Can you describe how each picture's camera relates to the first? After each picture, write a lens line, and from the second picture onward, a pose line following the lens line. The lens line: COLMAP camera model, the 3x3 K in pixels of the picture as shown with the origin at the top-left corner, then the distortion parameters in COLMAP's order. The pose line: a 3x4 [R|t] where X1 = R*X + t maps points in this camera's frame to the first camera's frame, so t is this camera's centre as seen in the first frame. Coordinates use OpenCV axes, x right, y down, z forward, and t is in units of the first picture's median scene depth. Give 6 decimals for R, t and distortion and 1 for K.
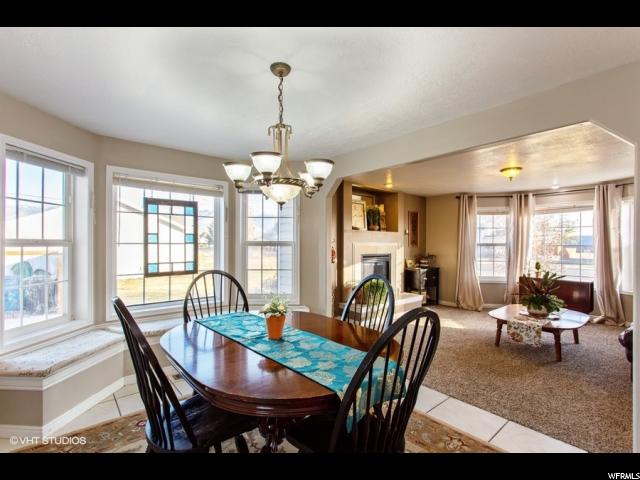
lens RADIAL K [[302.3, 0, 316.4], [0, 302.3, 242.5], [0, 0, 1]] dist [0.001471, 0.000813]
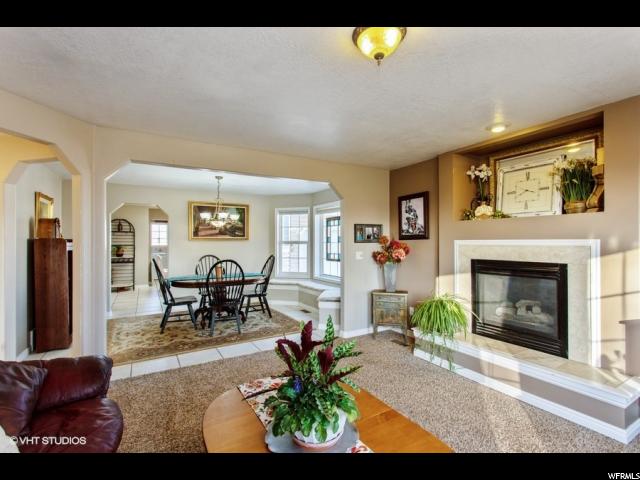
lens RADIAL K [[302.3, 0, 316.4], [0, 302.3, 242.5], [0, 0, 1]] dist [0.001471, 0.000813]
pose [[-0.172651, -0.003299, -0.984978, 0.768945], [0.004316, 0.999982, -0.004106, 0.006419], [0.984974, -0.004960, -0.172634, 0.749817]]
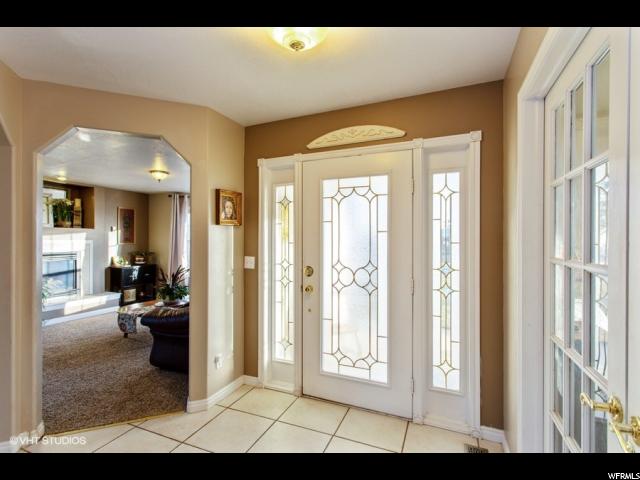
lens RADIAL K [[300.2, 0, 320.0], [0, 300.2, 240.0], [0, 0, 1]] dist [-0.002500, -0.000453]
pose [[0.889260, -0.004388, 0.457382, 0.502424], [0.003459, 0.999990, 0.002868, 0.000425], [-0.457390, -0.000969, 0.889266, -0.172027]]
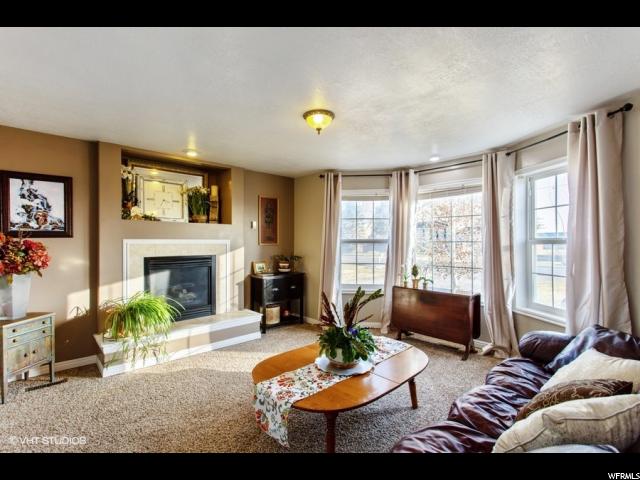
lens RADIAL K [[302.3, 0, 316.4], [0, 302.3, 242.5], [0, 0, 1]] dist [0.001471, 0.000813]
pose [[0.998338, -0.005480, 0.057368, 0.456453], [0.005131, 0.999967, 0.006236, 0.004944], [-0.057400, -0.005931, 0.998334, 0.303595]]
